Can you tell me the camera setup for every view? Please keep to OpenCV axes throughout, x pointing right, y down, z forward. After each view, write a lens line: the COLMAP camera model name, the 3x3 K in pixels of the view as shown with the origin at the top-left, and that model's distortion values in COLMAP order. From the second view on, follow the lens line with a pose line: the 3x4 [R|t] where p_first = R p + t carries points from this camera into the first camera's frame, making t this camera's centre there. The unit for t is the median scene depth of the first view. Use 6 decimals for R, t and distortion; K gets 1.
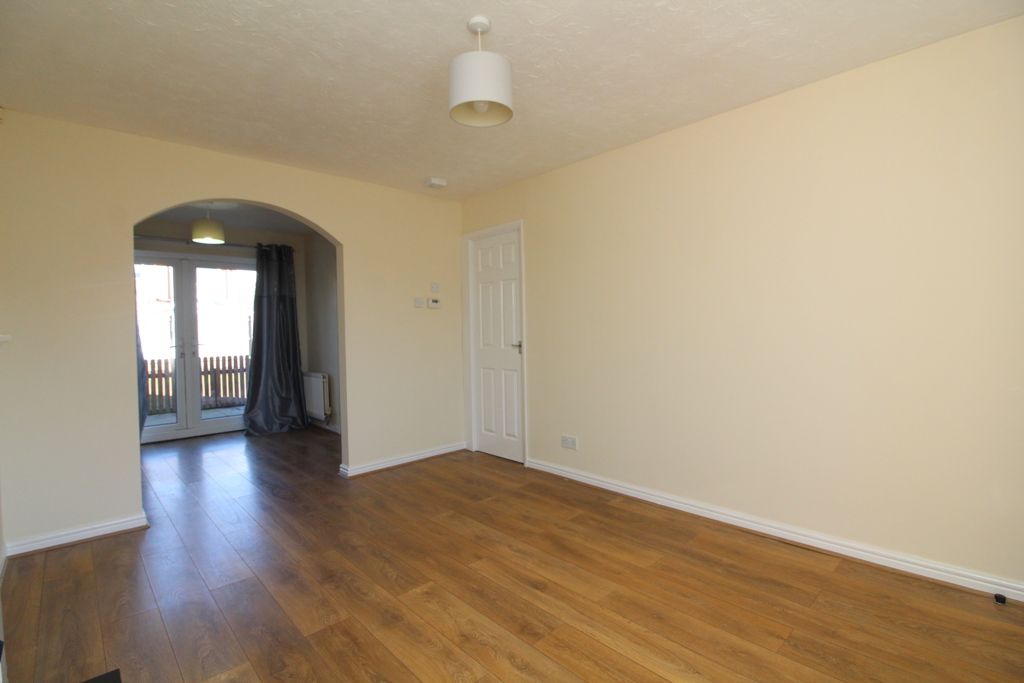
lens RADIAL K [[476.1, 0, 518.2], [0, 476.1, 341.6], [0, 0, 1]] dist [-0.014884, -0.003426]
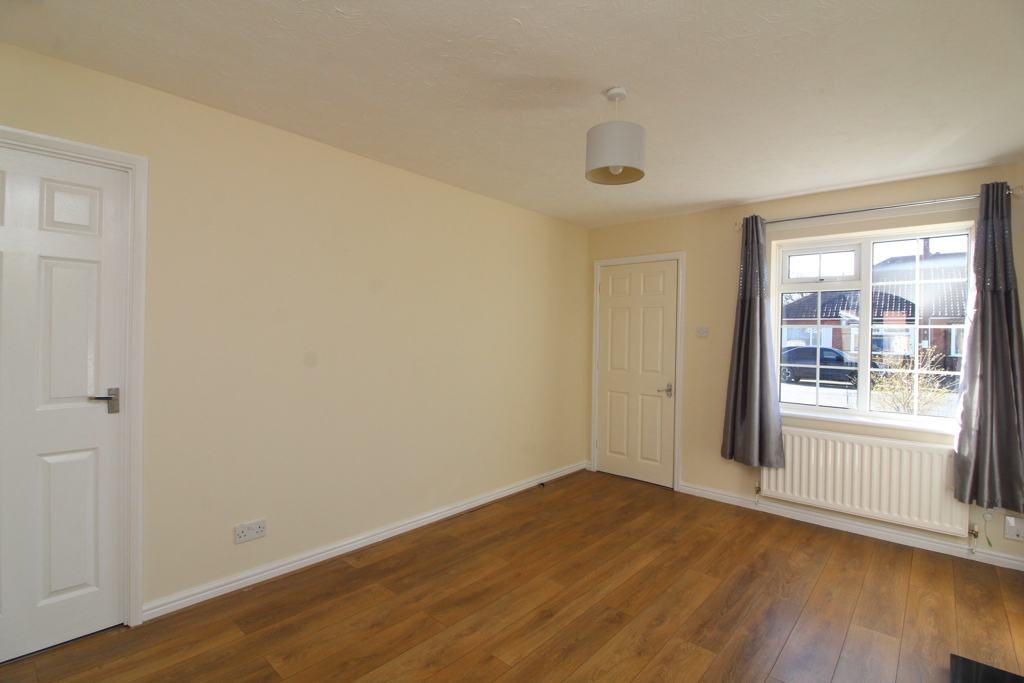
lens RADIAL K [[476.1, 0, 516.7], [0, 476.1, 344.2], [0, 0, 1]] dist [-0.014884, -0.003426]
pose [[-0.083536, -0.001460, 0.996504, -0.851217], [0.011916, 0.999926, 0.002464, -0.069638], [-0.996434, 0.012080, -0.083512, 0.989835]]
